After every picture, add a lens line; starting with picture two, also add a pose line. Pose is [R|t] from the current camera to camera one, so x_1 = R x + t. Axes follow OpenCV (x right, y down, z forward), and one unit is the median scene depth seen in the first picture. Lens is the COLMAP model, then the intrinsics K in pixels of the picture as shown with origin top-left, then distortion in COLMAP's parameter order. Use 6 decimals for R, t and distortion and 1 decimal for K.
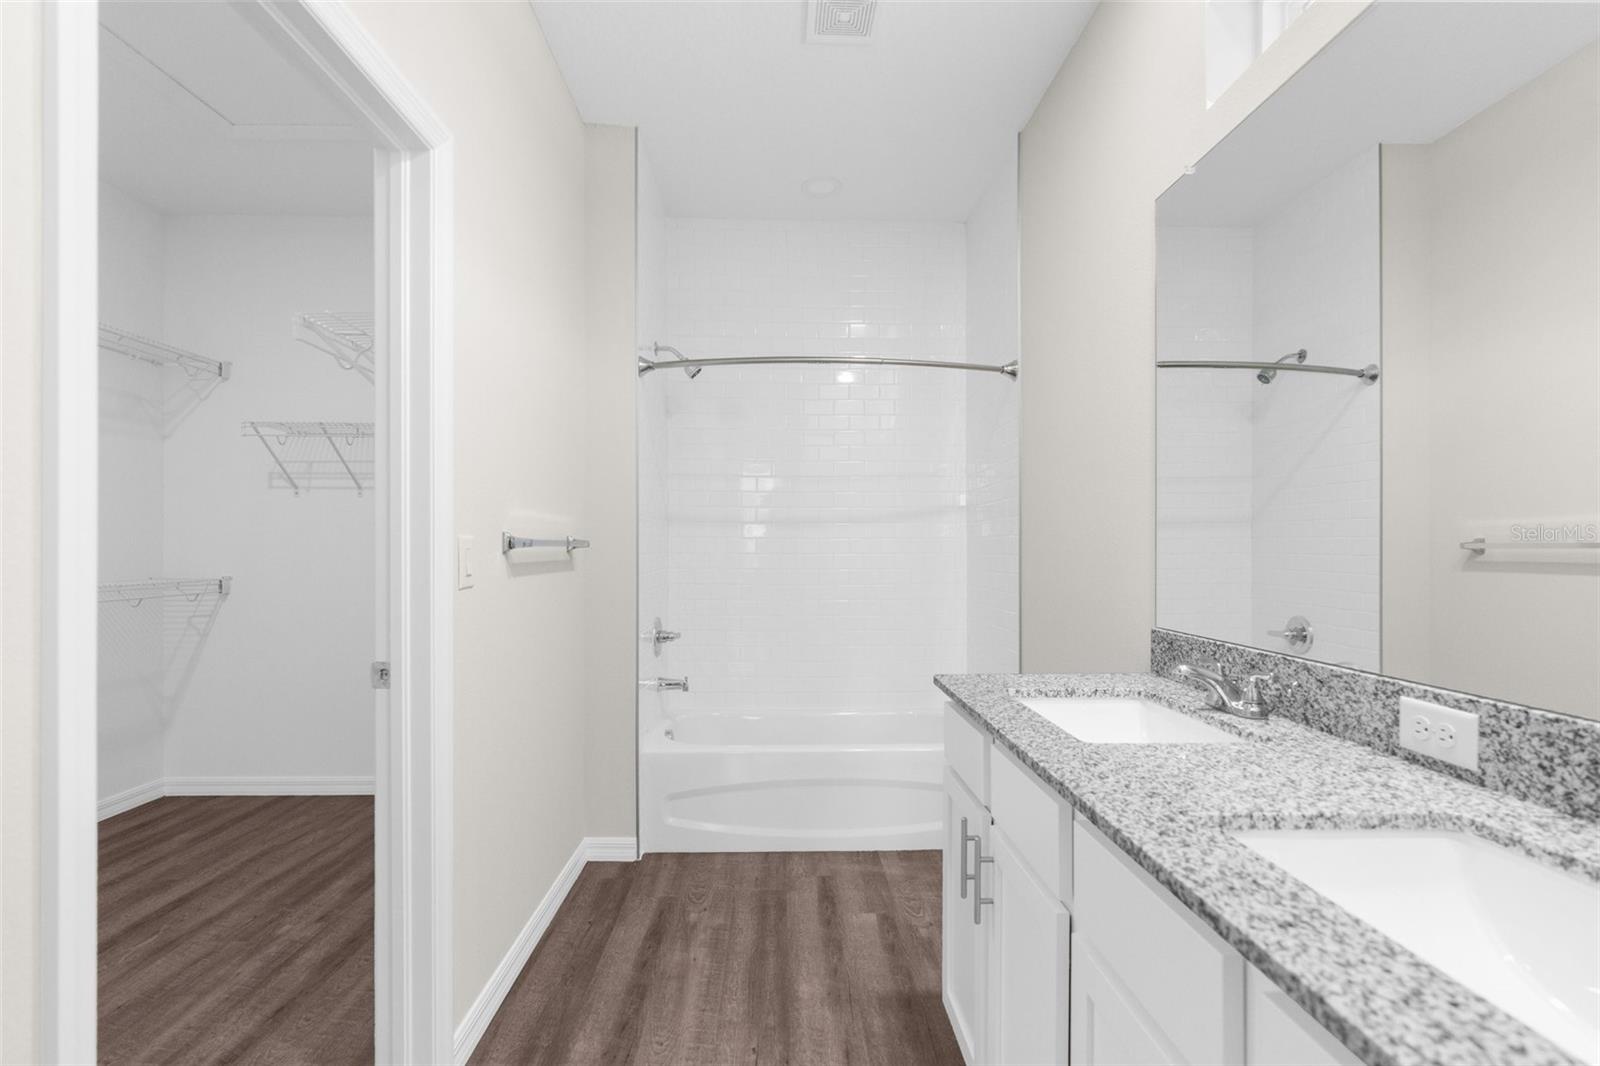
lens RADIAL K [[730.3, 0, 792.8], [0, 730.3, 531.2], [0, 0, 1]] dist [-0.004445, 0.000596]
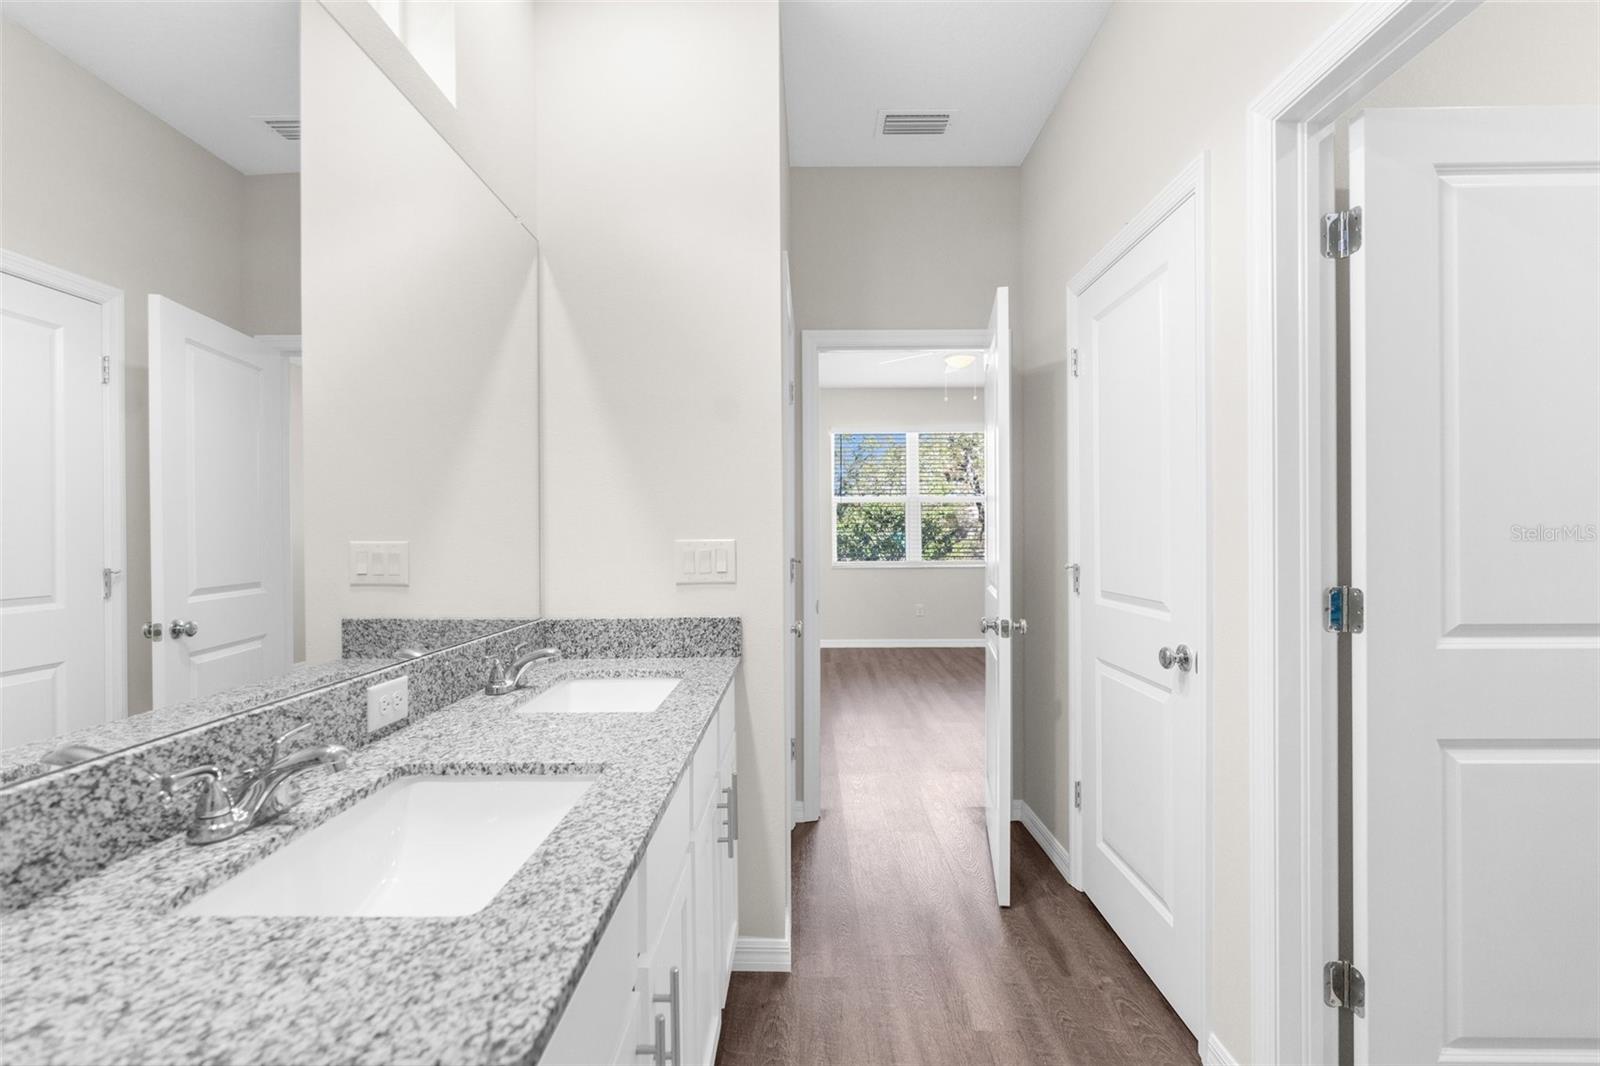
lens RADIAL K [[729.5, 0, 800.3], [0, 729.5, 540.2], [0, 0, 1]] dist [-0.007438, 0.003071]
pose [[-0.999550, 0.004423, 0.029668, 0.132457], [0.004053, 0.999914, -0.012507, 0.014080], [-0.029721, -0.012381, -0.999482, 2.102520]]
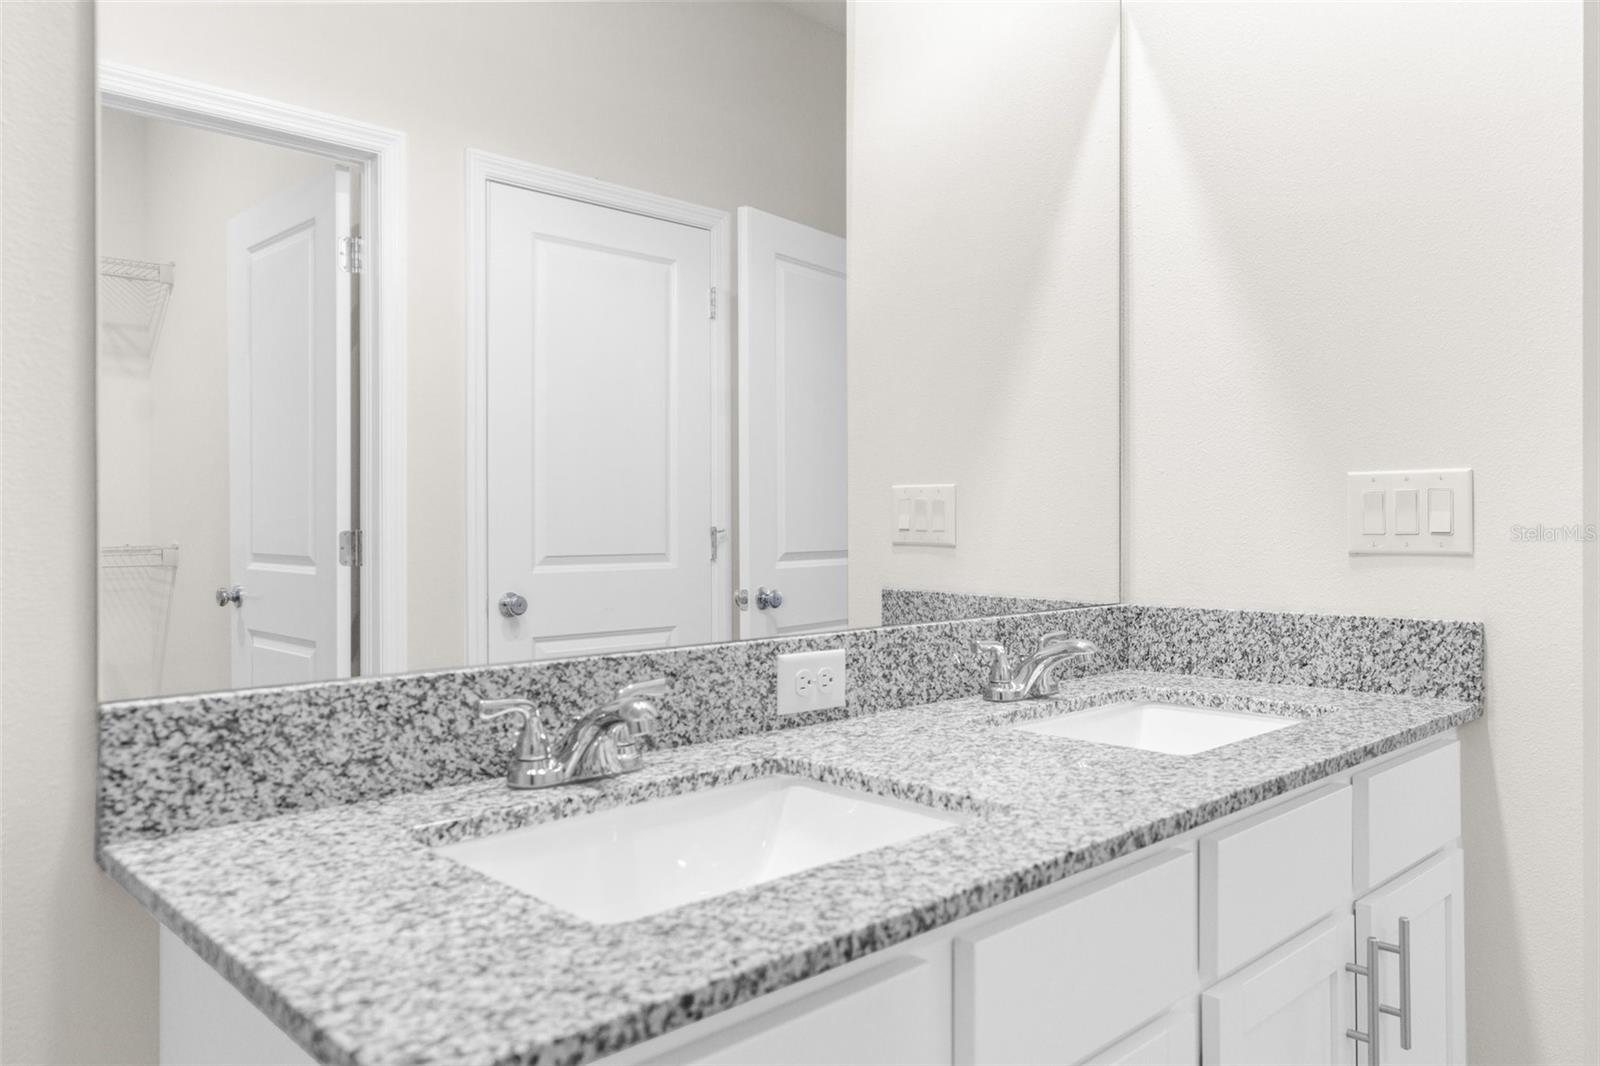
lens RADIAL K [[1146.1, 0, 798.2], [0, 1146.1, 527.6], [0, 0, 1]] dist [-0.004088, 0.001708]
pose [[-0.674970, -0.004467, 0.737832, -0.153070], [-0.013714, 0.999885, -0.006492, 0.087192], [-0.737718, -0.014500, -0.674954, 1.871637]]
